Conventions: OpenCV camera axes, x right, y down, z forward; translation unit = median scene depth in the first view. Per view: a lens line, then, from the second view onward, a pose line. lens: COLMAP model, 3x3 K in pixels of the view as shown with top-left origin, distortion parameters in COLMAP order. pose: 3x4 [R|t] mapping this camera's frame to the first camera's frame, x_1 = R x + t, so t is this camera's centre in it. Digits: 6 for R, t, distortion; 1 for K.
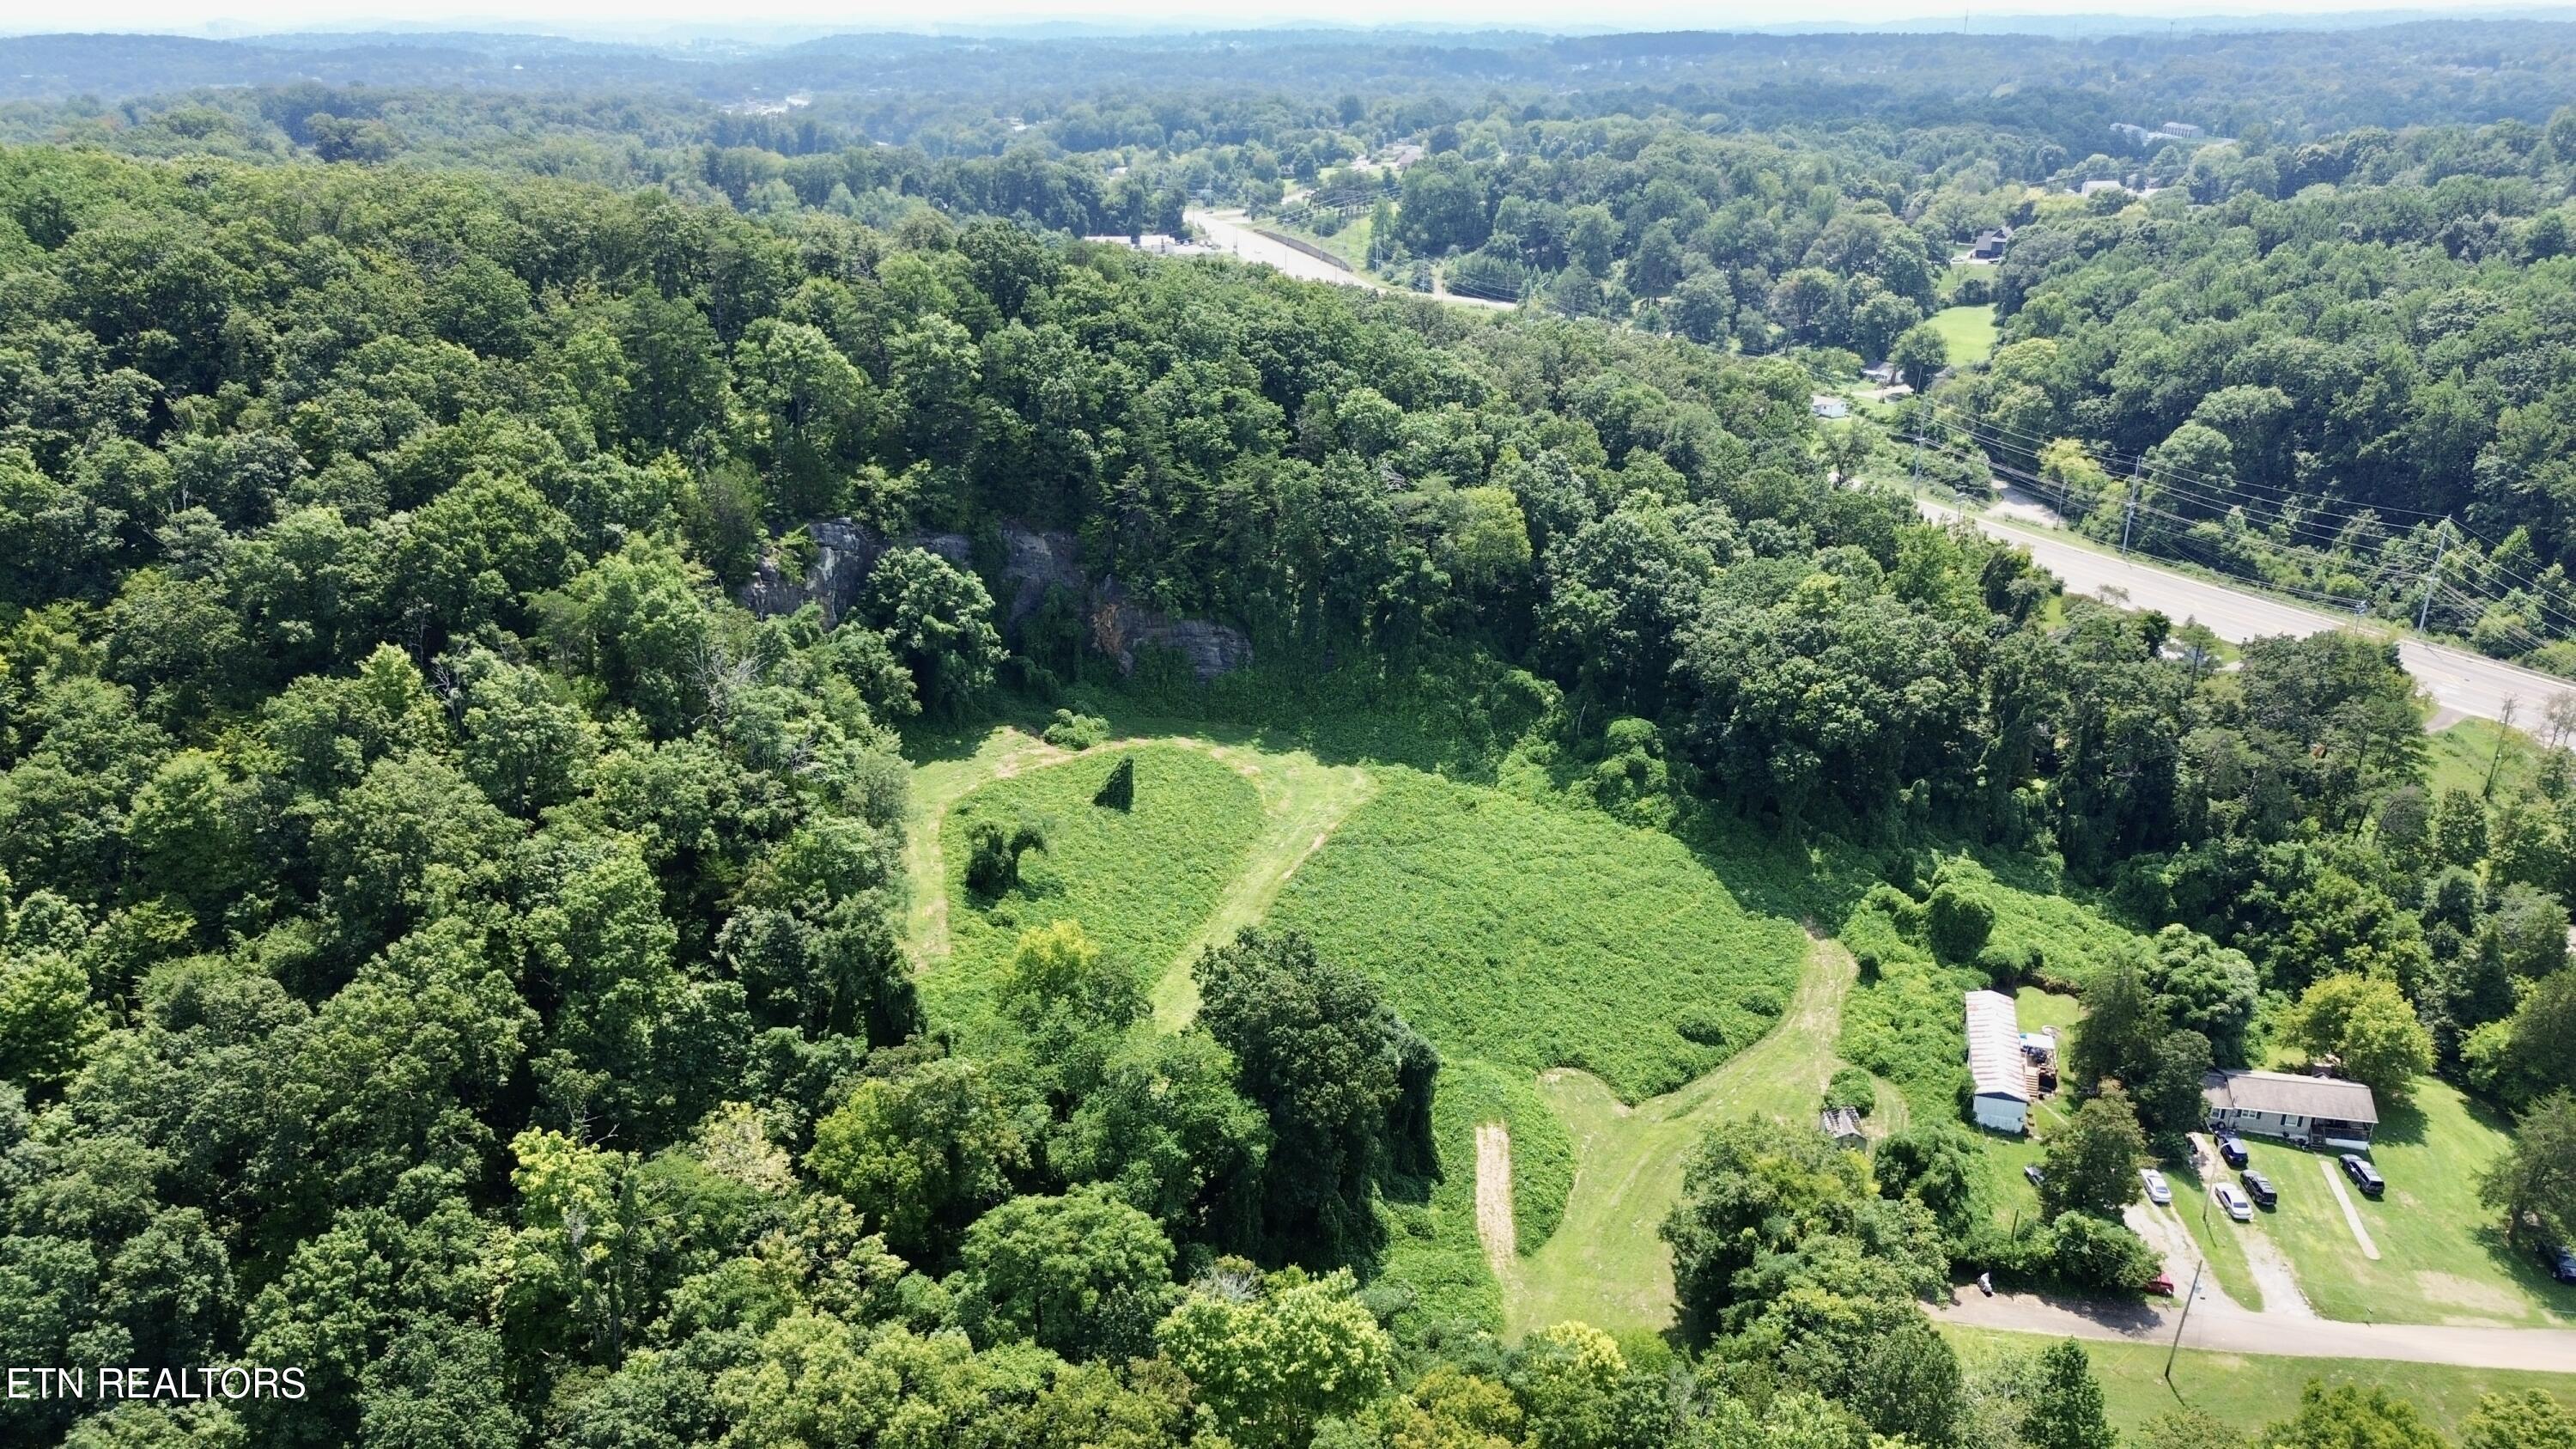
lens RADIAL K [[1824.5, 0, 1298.5], [0, 1824.5, 722.3], [0, 0, 1]] dist [0.056638, -0.045868]
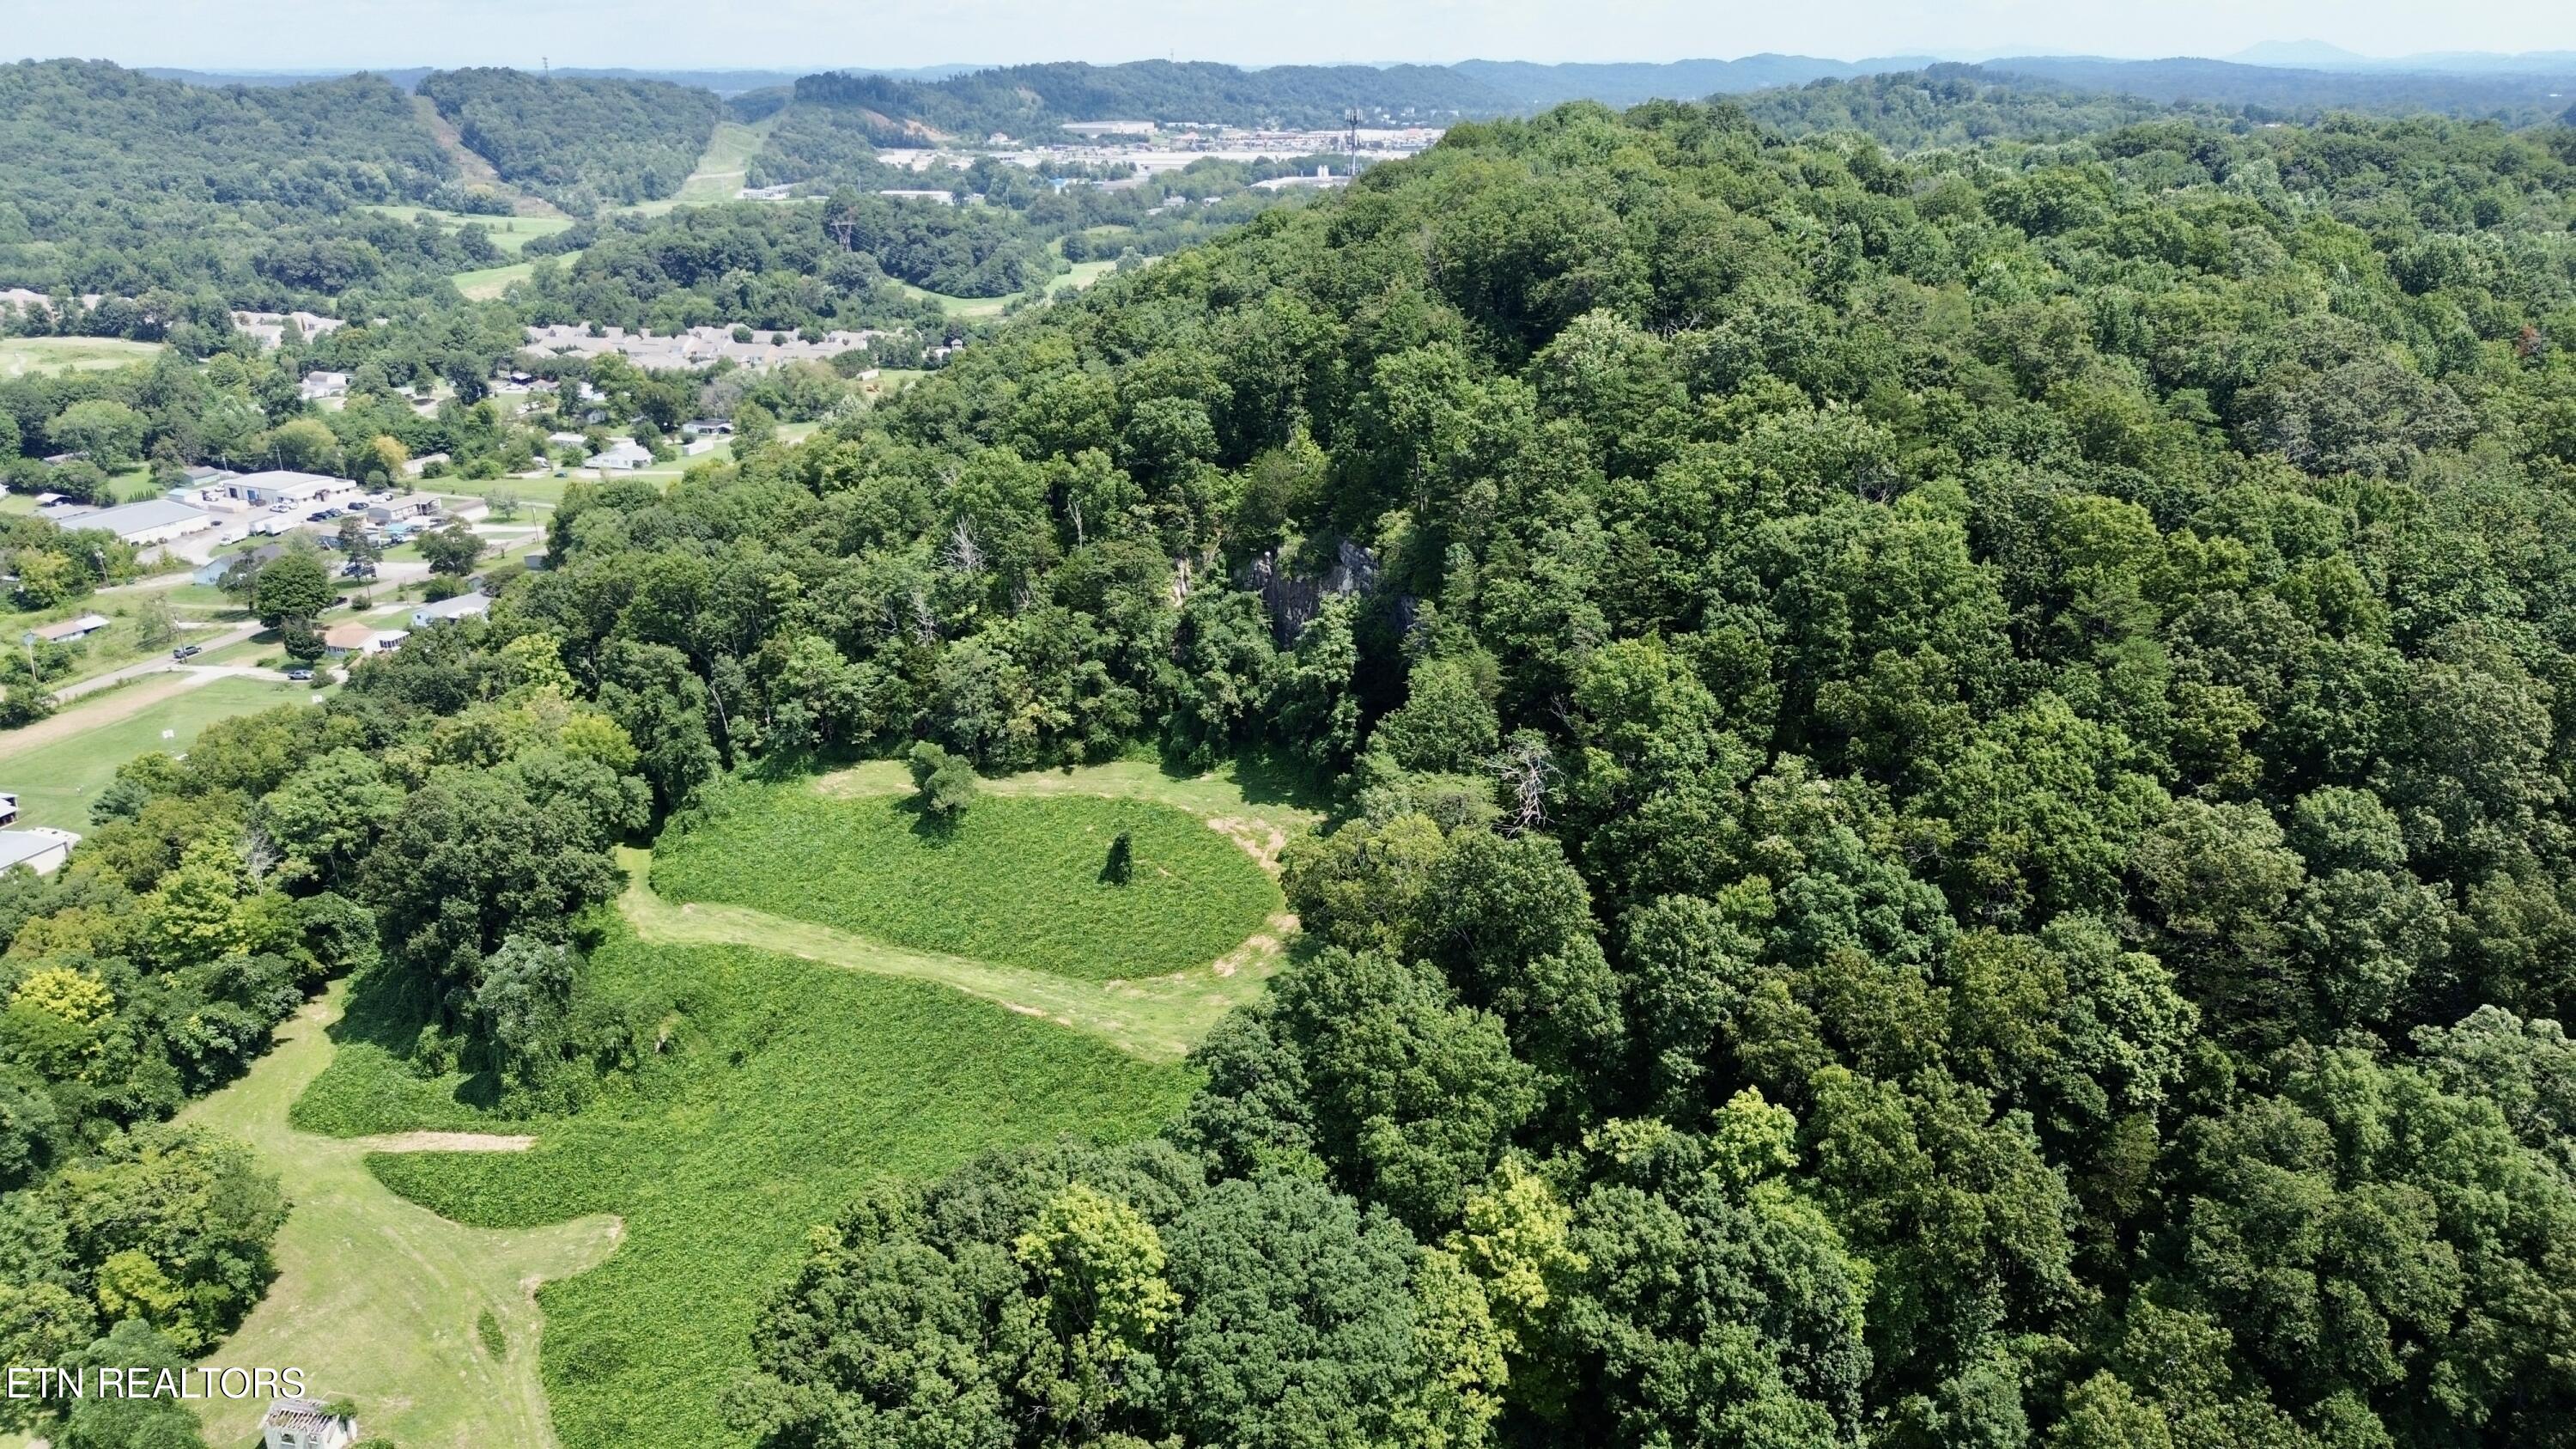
lens RADIAL K [[1824.5, 0, 1298.3], [0, 1824.5, 724.8], [0, 0, 1]] dist [0.056638, -0.045868]
pose [[-0.190481, 0.338371, -0.921532, 0.667562], [-0.349221, 0.853959, 0.385743, -0.385589], [0.917476, 0.395296, -0.044497, 1.032532]]
